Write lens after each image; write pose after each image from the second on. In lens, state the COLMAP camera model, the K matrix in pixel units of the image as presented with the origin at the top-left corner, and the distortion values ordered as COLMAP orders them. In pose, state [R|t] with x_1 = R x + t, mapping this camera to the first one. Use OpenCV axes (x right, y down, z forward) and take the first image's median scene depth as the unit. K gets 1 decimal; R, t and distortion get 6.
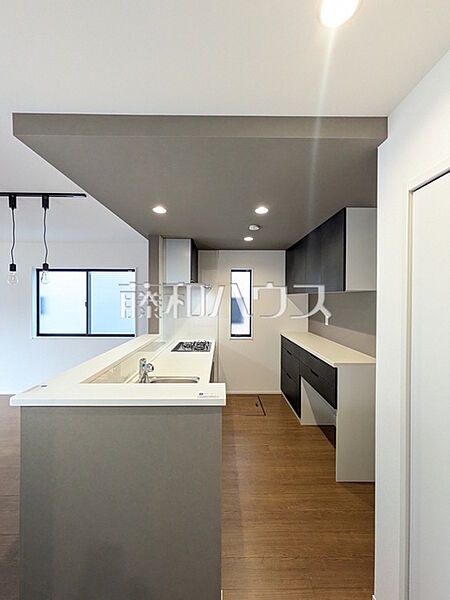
lens RADIAL K [[236.8, 0, 223.5], [0, 236.8, 299.2], [0, 0, 1]] dist [-0.002042, 0.000120]
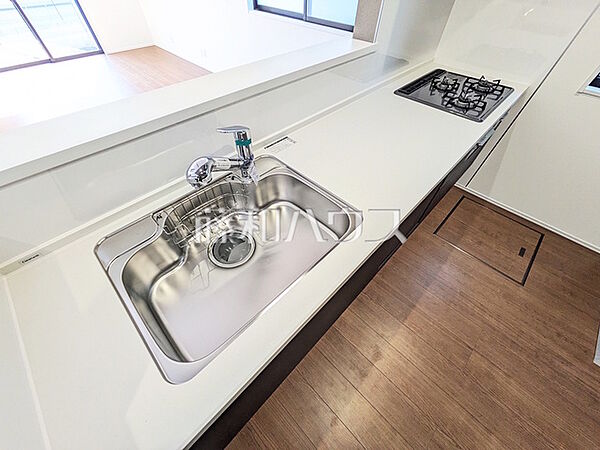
lens RADIAL K [[236.8, 0, 297.8], [0, 236.8, 224.3], [0, 0, 1]] dist [-0.002042, 0.000120]
pose [[0.702274, 0.550382, -0.451543, -0.001305], [-0.020695, 0.649787, 0.759834, 0.039033], [0.711606, -0.524267, 0.467719, 0.522882]]
